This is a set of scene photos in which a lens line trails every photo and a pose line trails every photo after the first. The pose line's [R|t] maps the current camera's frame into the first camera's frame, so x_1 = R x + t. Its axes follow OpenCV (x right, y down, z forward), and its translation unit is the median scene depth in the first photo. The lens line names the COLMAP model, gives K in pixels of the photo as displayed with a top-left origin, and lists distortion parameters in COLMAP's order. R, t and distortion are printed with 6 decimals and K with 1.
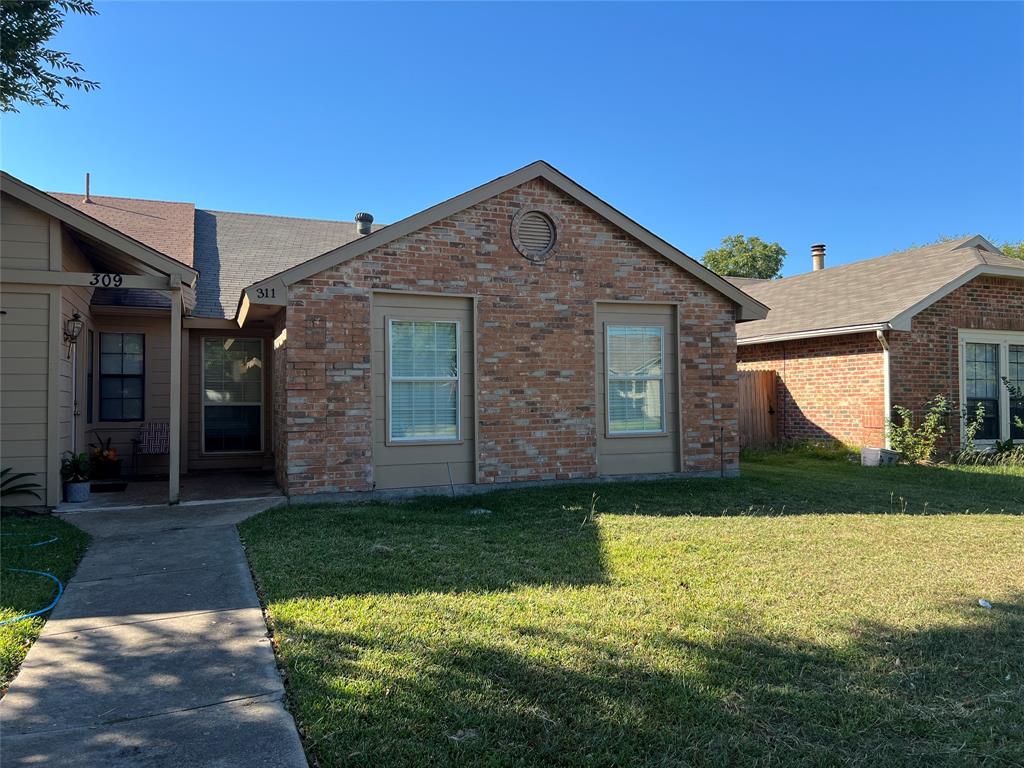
lens RADIAL K [[767.8, 0, 512.7], [0, 767.8, 386.6], [0, 0, 1]] dist [0.057981, -0.065500]
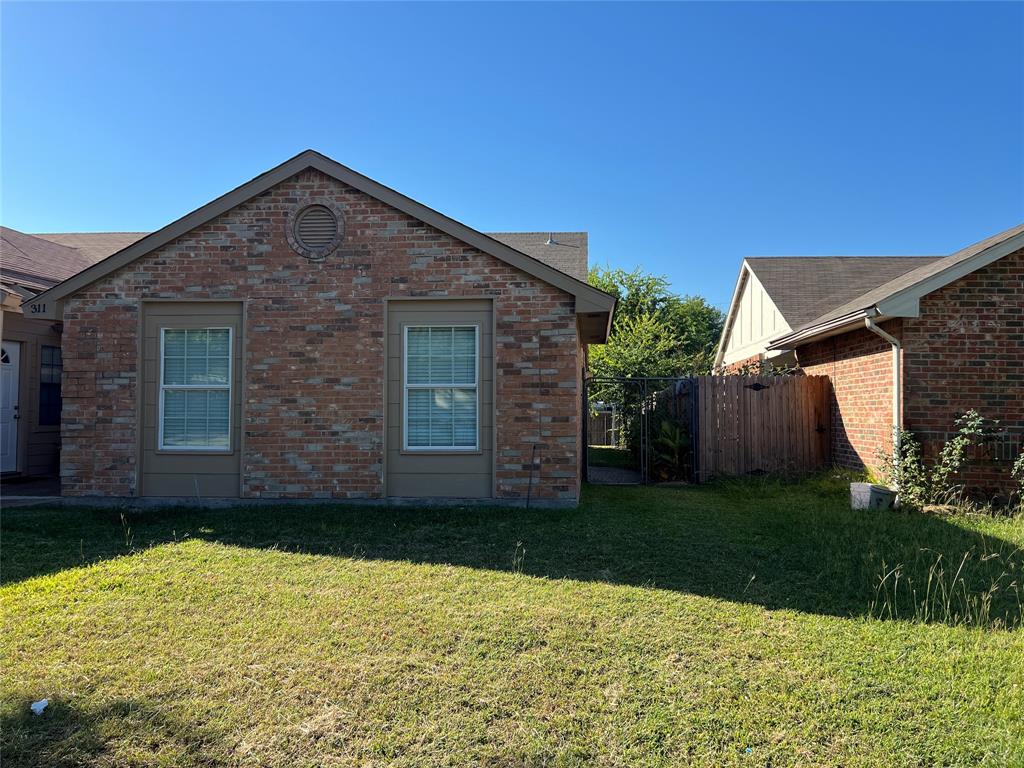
lens RADIAL K [[767.8, 0, 512.7], [0, 767.8, 386.6], [0, 0, 1]] dist [0.057981, -0.065500]
pose [[0.891285, -0.001490, -0.453440, 0.658206], [-0.003409, 0.999944, -0.009987, -0.002092], [0.453430, 0.010447, 0.891231, 0.285991]]
